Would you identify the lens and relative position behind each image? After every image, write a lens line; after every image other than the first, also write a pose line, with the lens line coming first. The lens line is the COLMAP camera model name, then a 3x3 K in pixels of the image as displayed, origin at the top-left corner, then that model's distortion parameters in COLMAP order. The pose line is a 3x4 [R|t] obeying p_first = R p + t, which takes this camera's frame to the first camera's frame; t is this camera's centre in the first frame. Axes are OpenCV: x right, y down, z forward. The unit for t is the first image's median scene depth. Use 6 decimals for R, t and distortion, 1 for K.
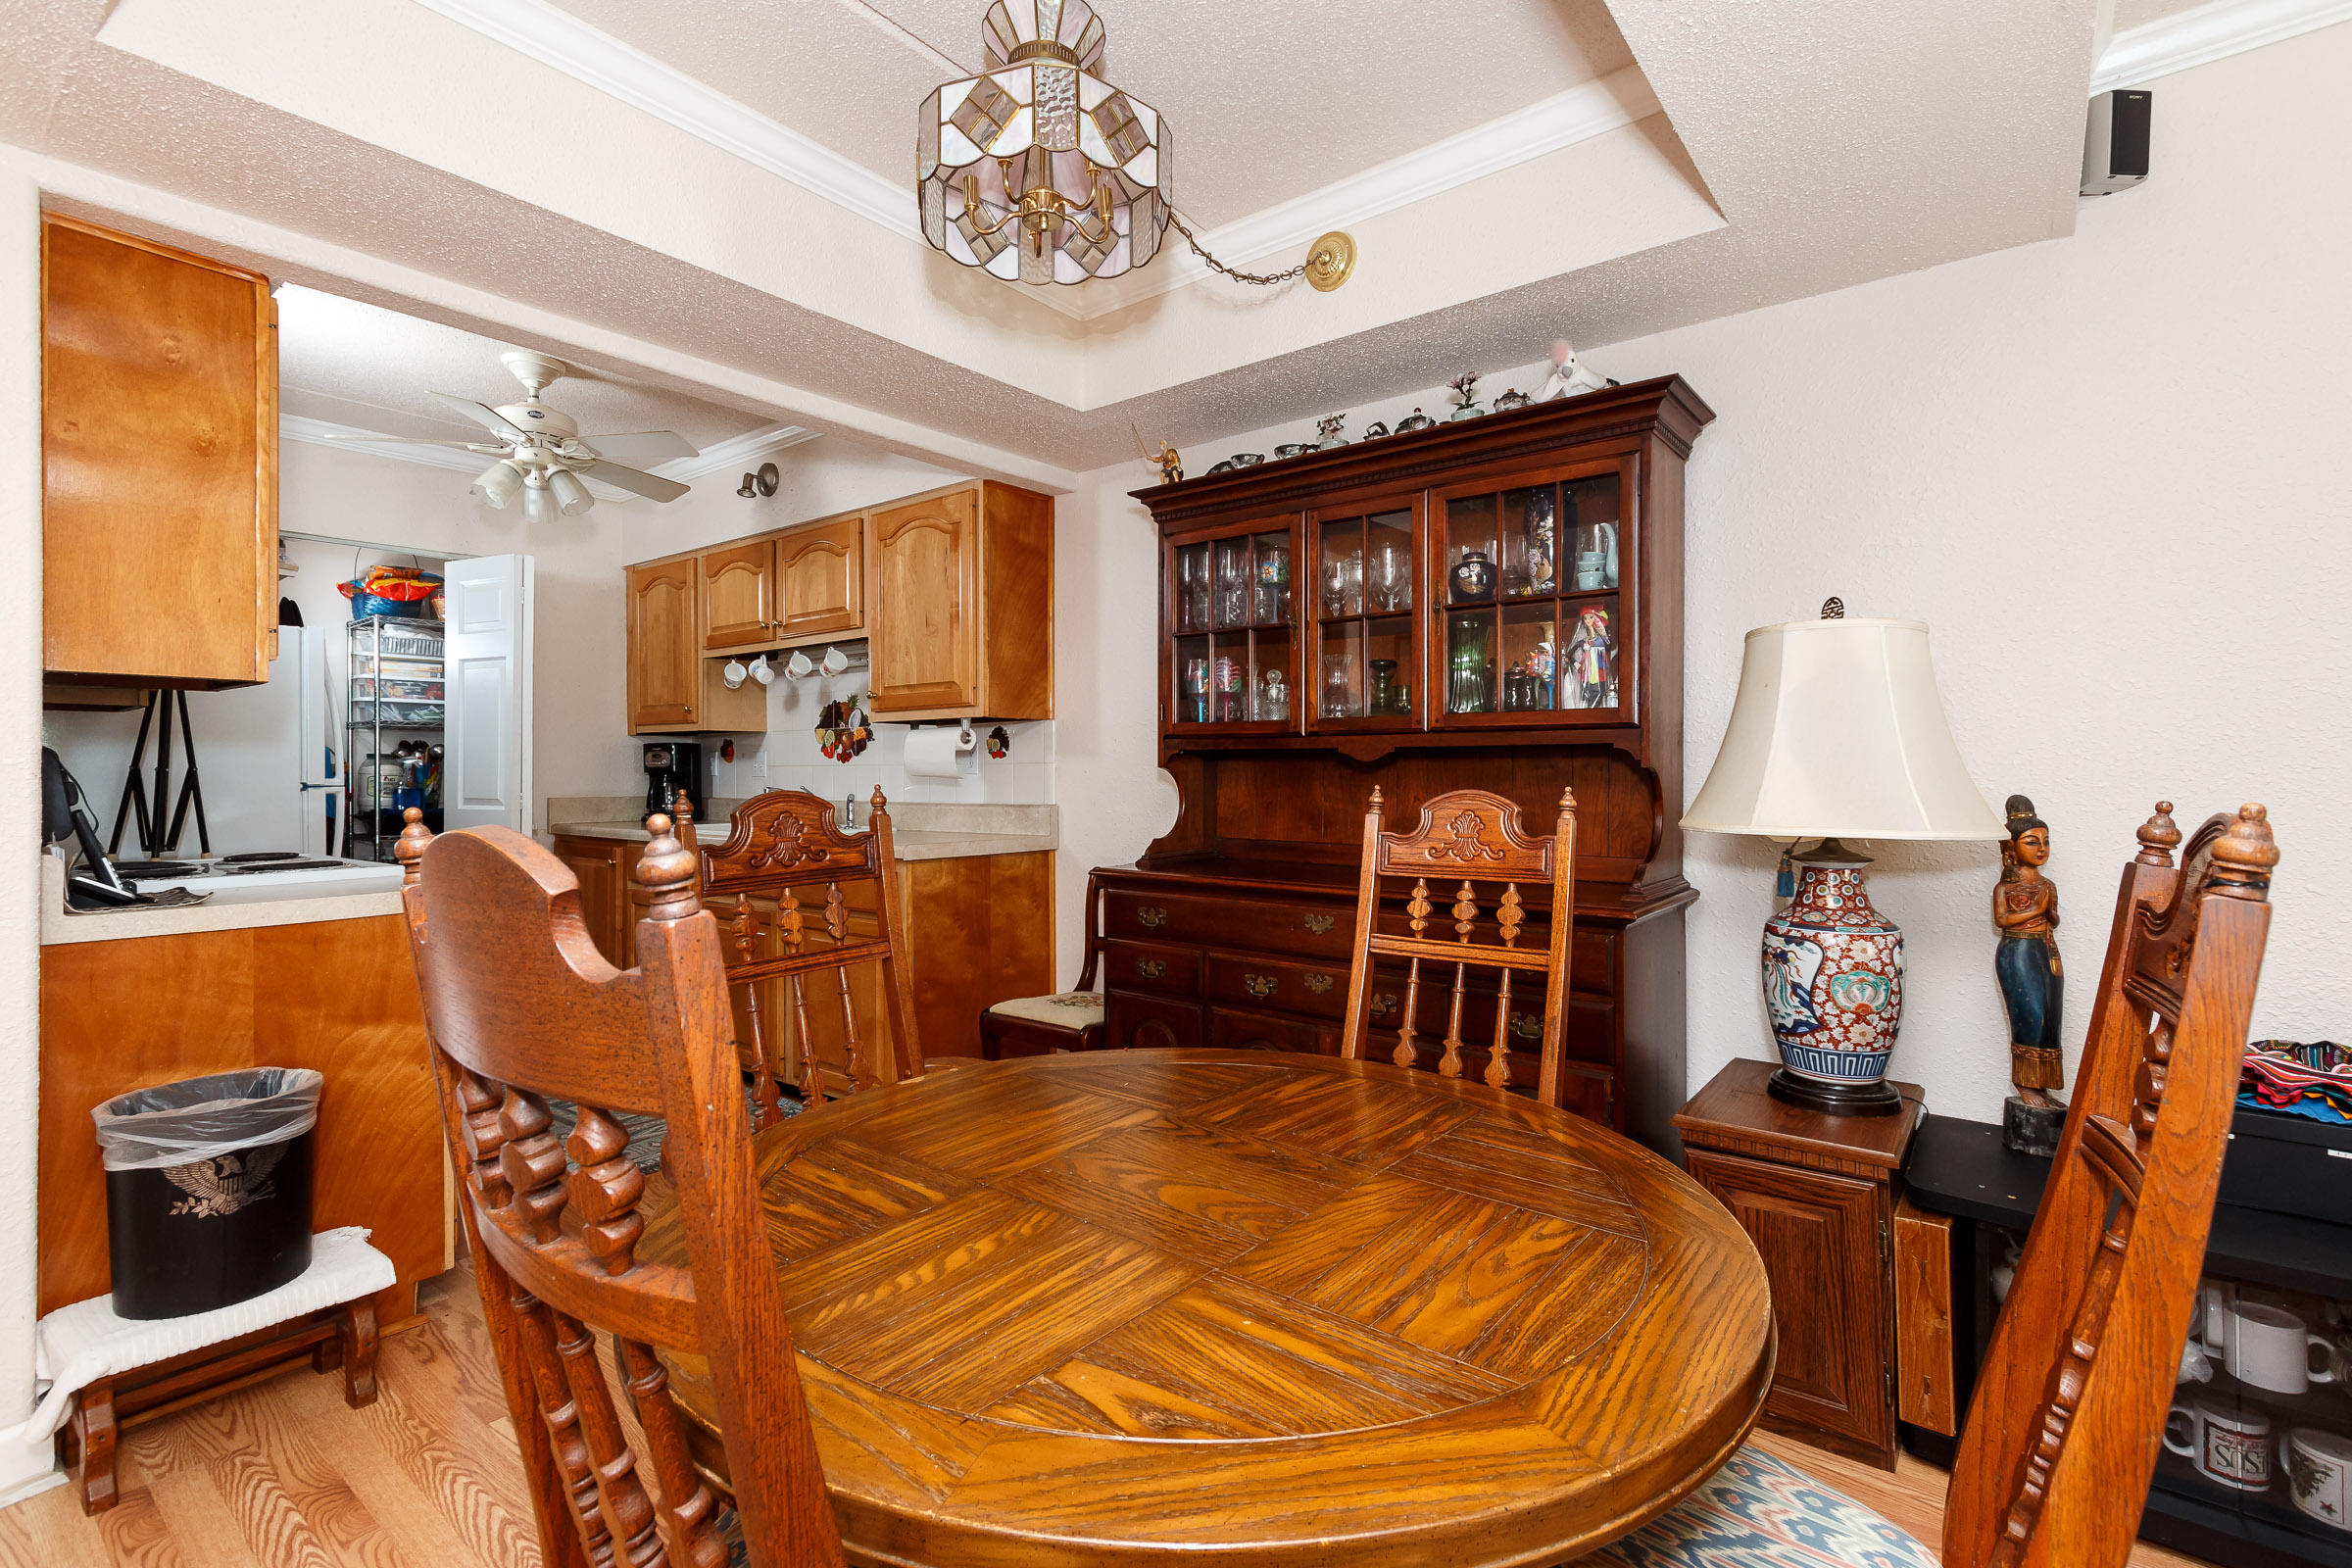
lens RADIAL K [[1059.3, 0, 1174.0], [0, 1059.3, 771.5], [0, 0, 1]] dist [0.003125, -0.000070]
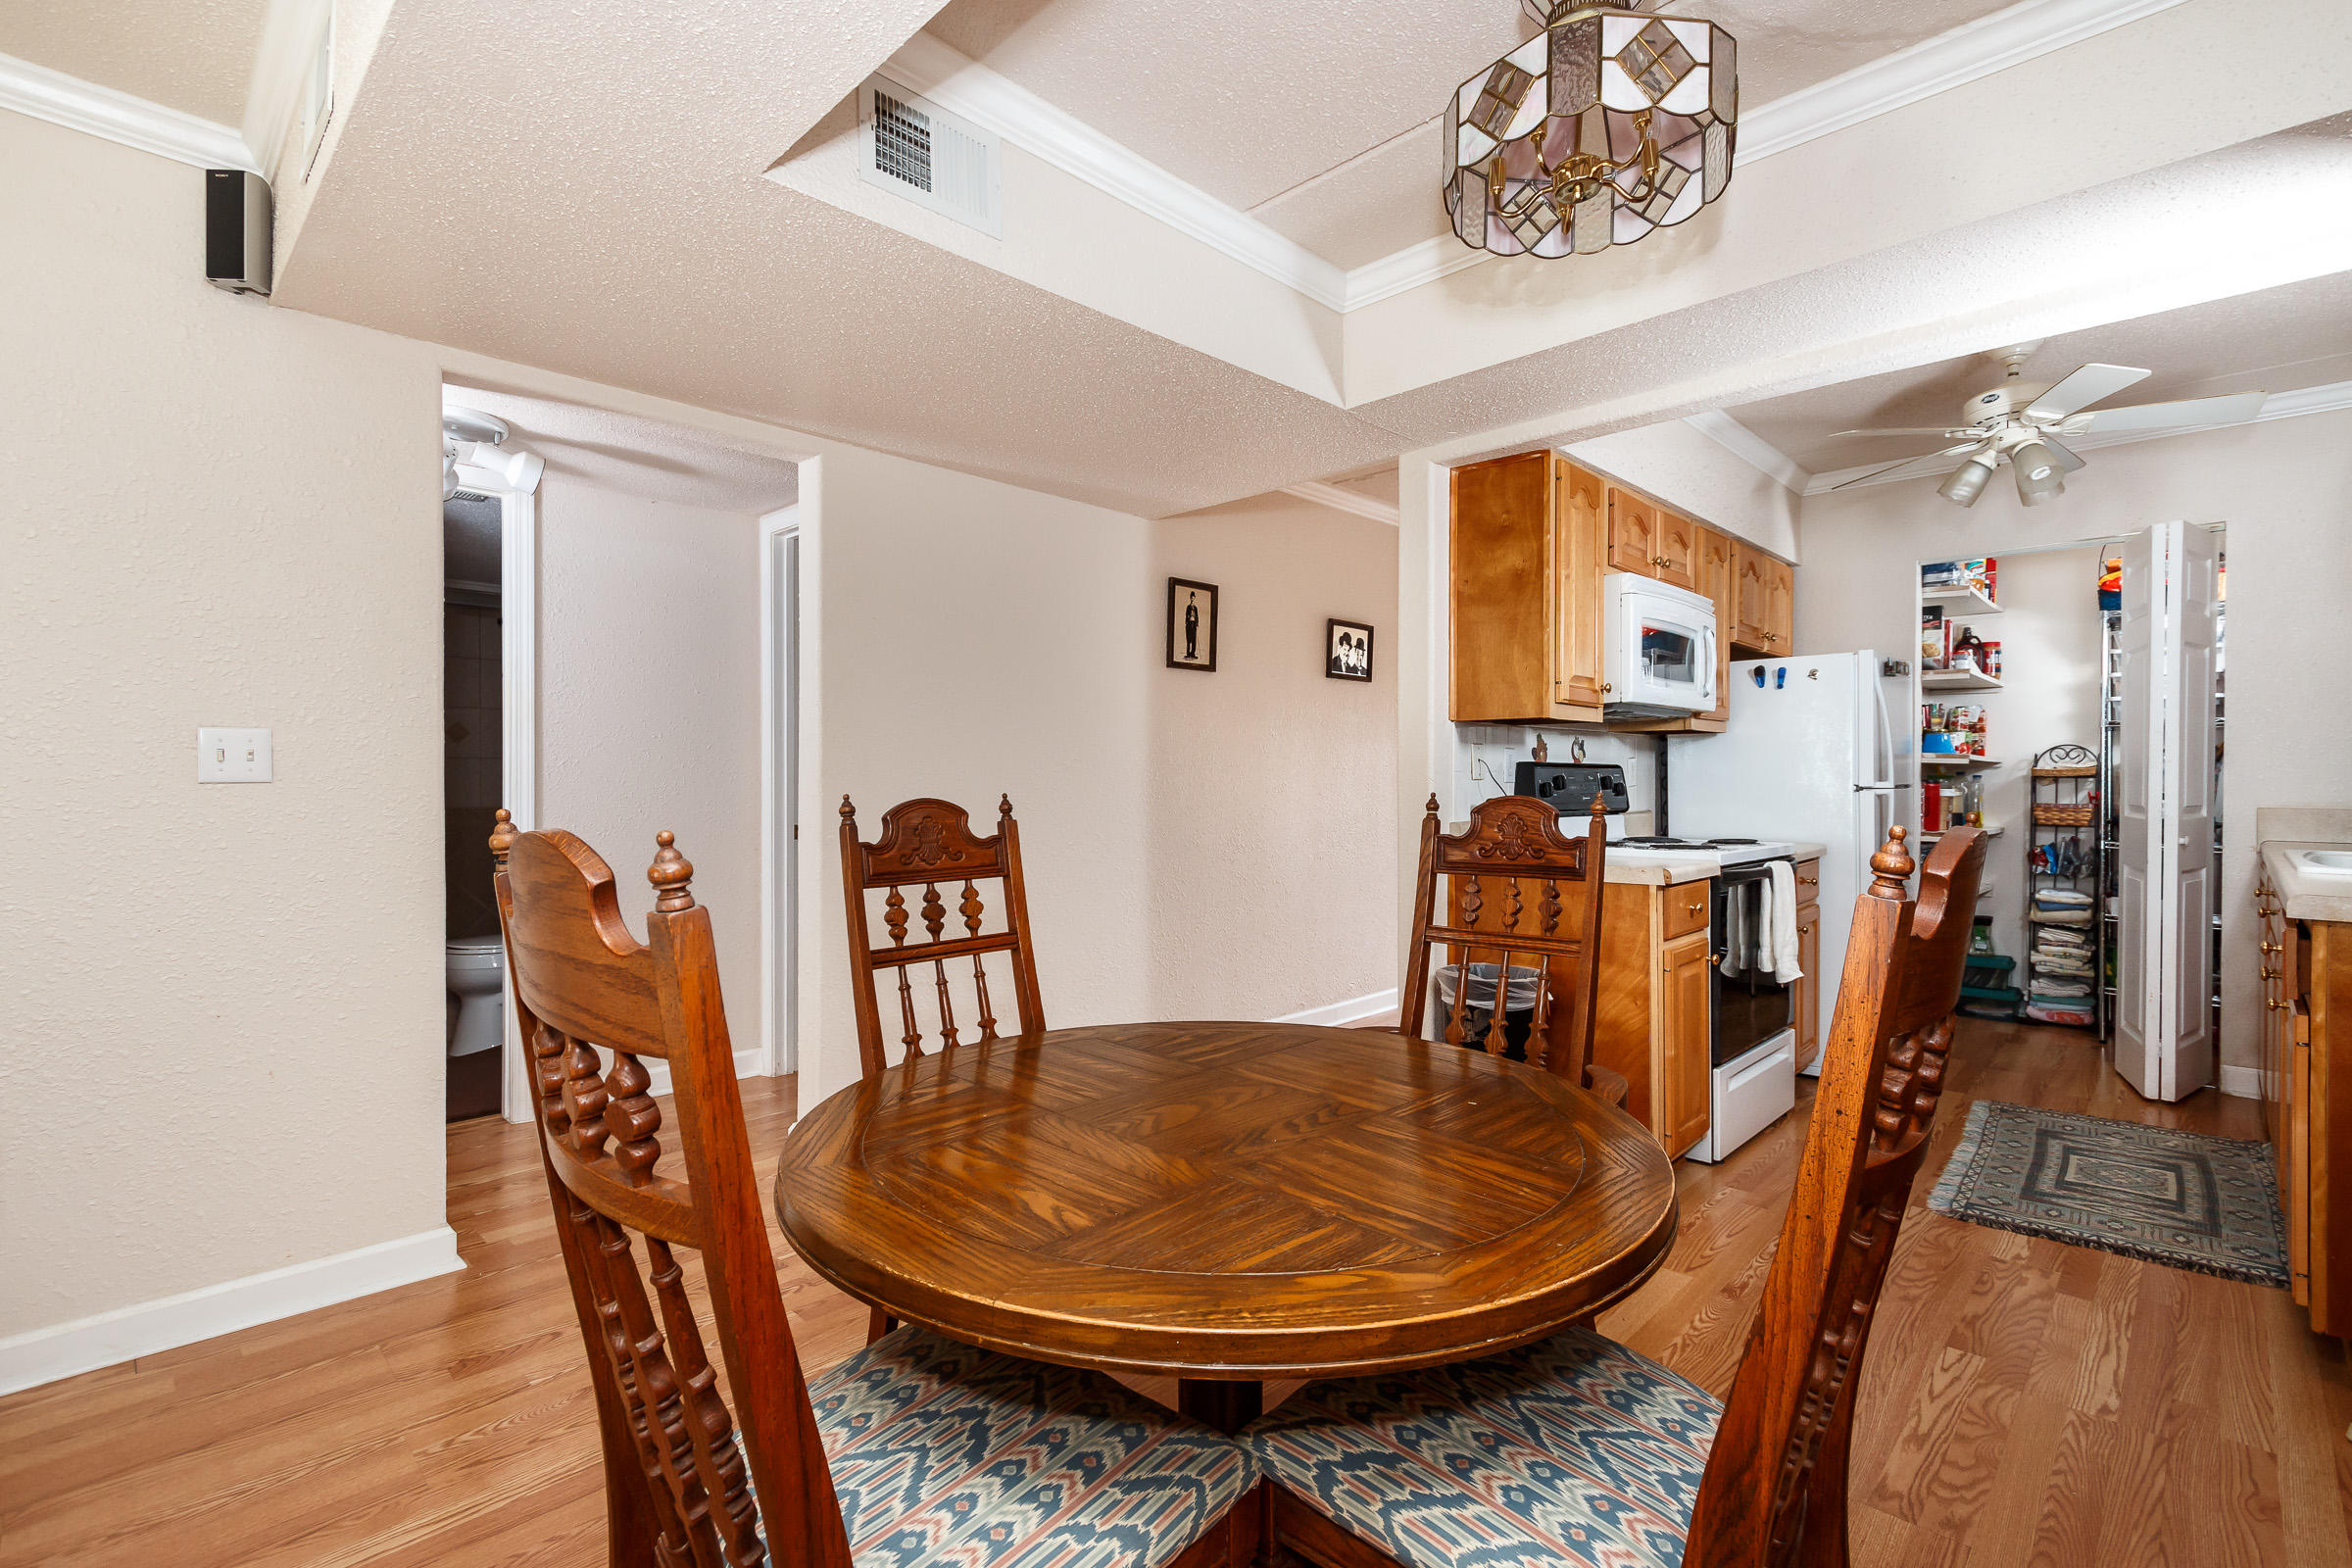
lens RADIAL K [[1088.8, 0, 1176.0], [0, 1088.8, 784.0], [0, 0, 1]] dist [0.001685, -0.000050]
pose [[-0.105852, 0.012106, -0.994308, 0.500439], [-0.000610, 0.999925, 0.012240, -0.005092], [0.994382, 0.001903, -0.105836, 0.429049]]
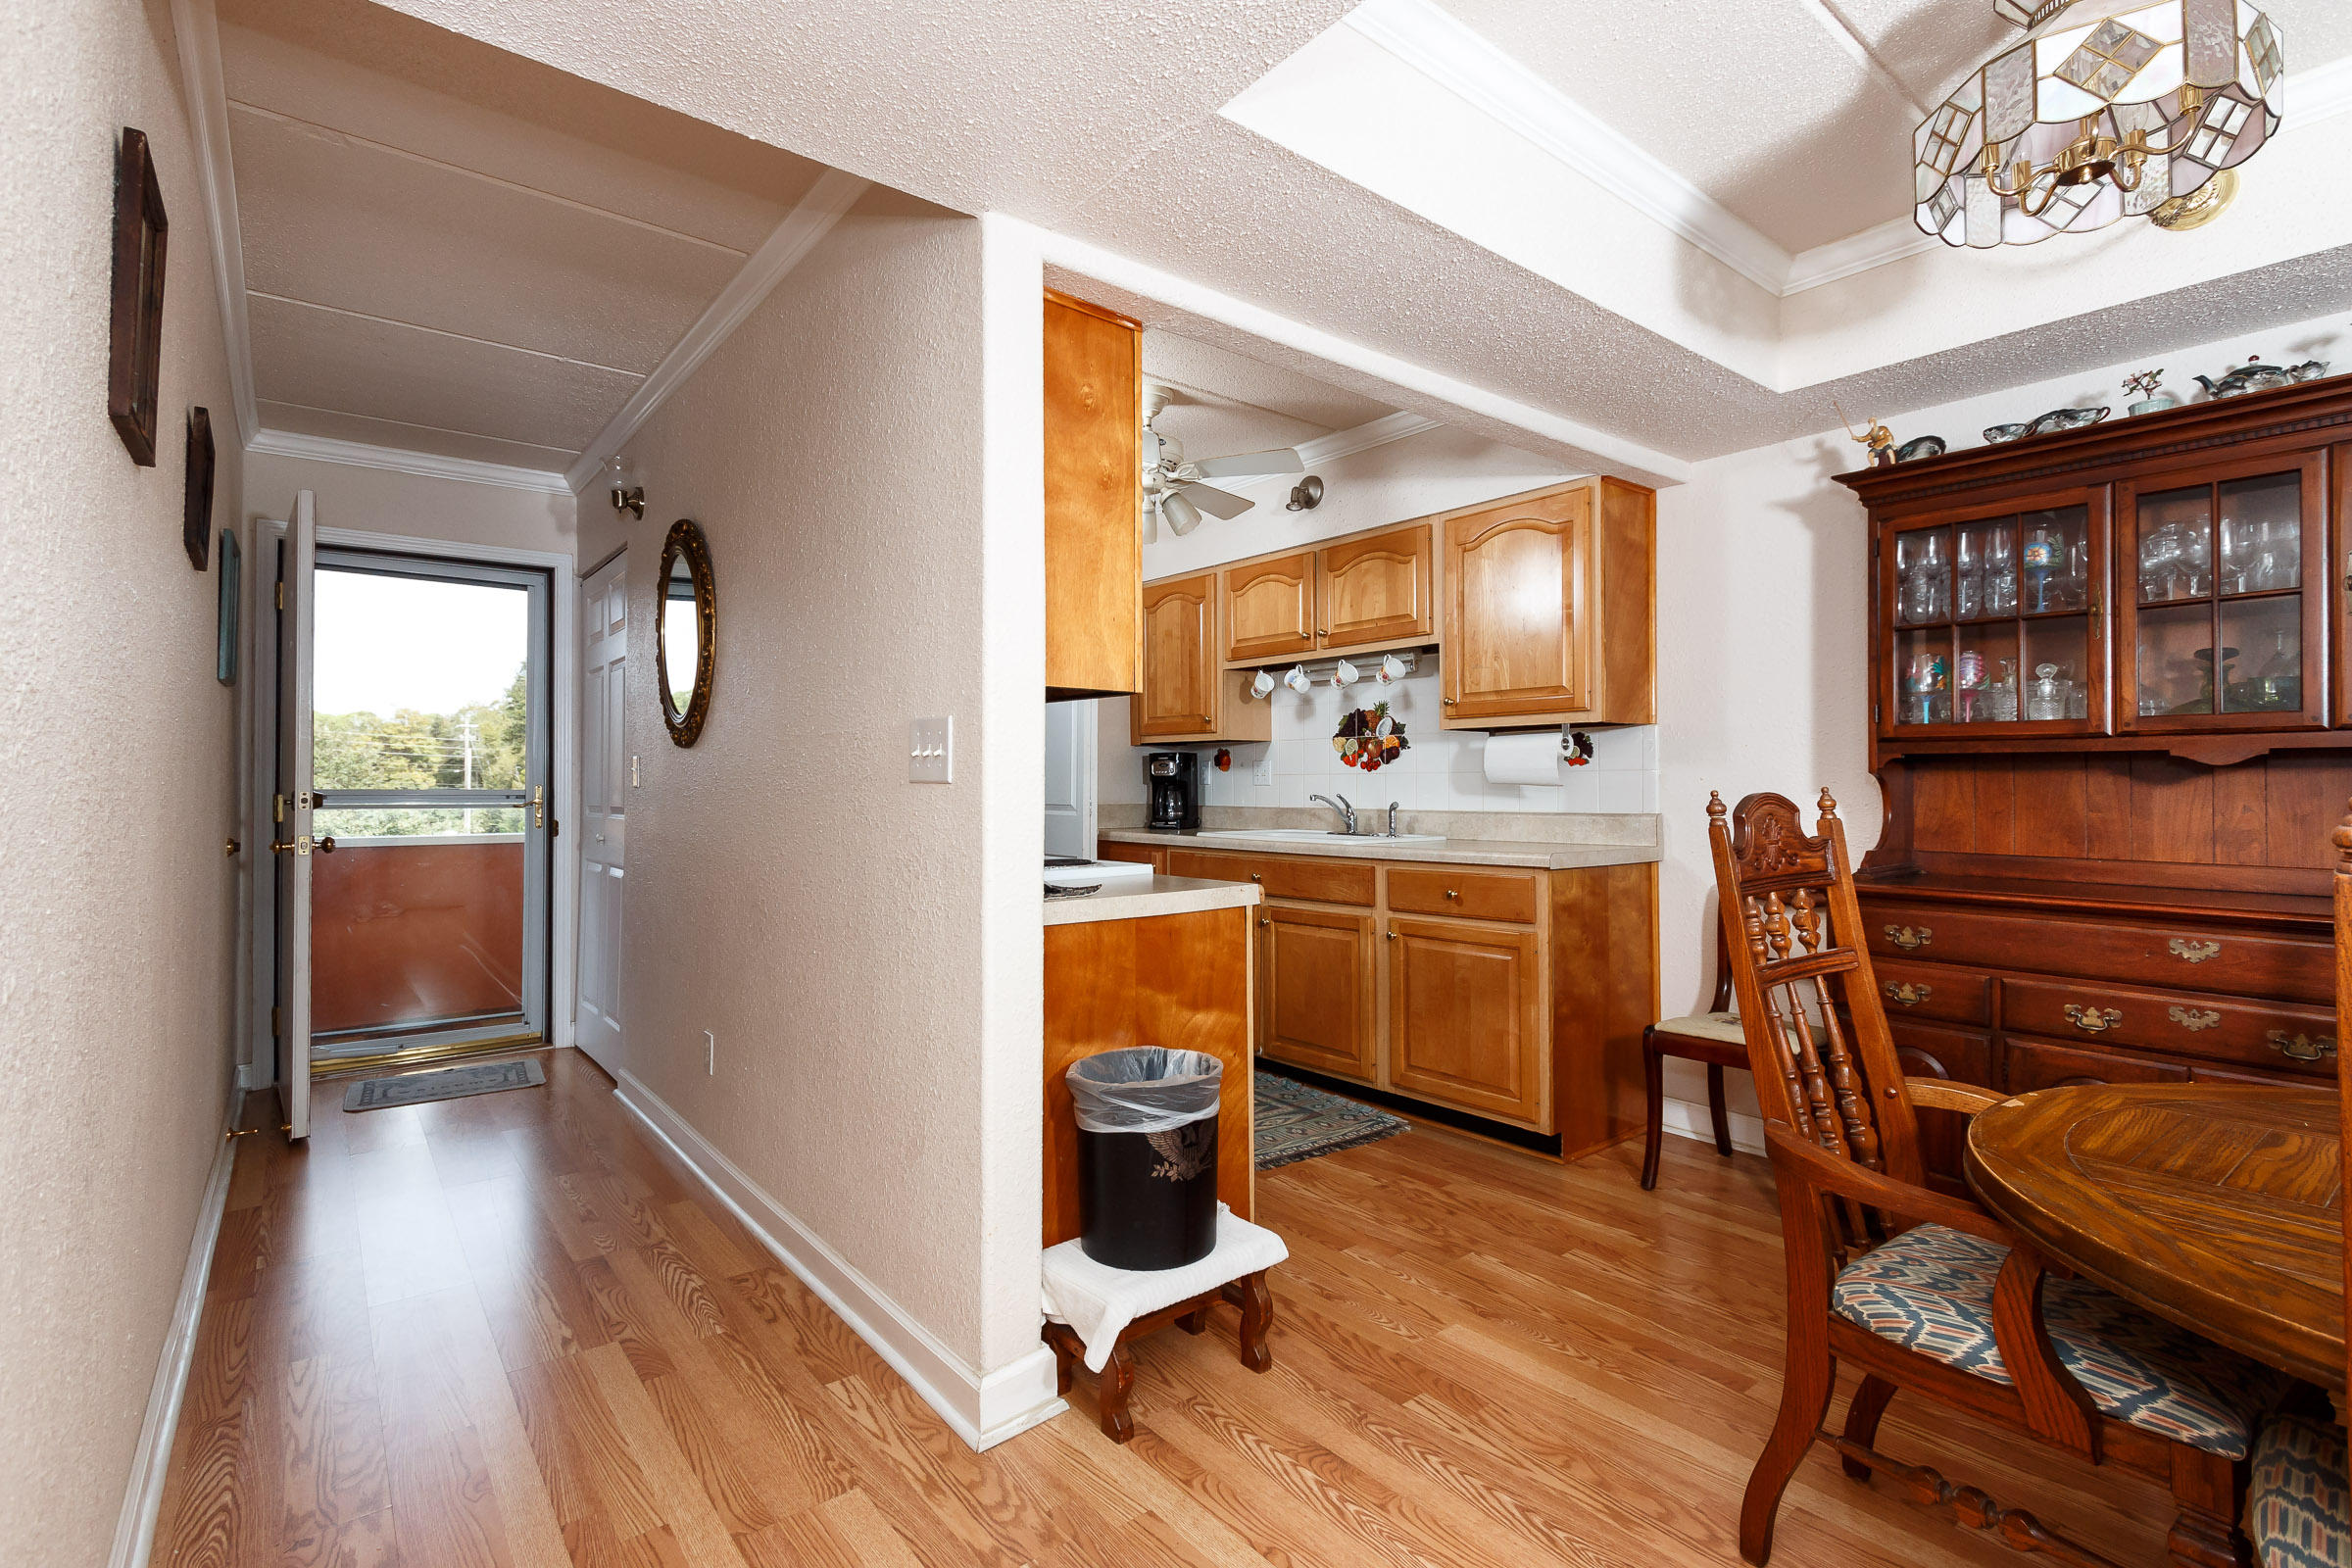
lens RADIAL K [[1080.7, 0, 1162.3], [0, 1080.7, 772.1], [0, 0, 1]] dist [0.009457, -0.000656]
pose [[0.974697, -0.000657, -0.223528, -0.393619], [-0.001948, 0.999933, -0.011433, 0.006950], [0.223521, 0.011579, 0.974630, -0.053681]]
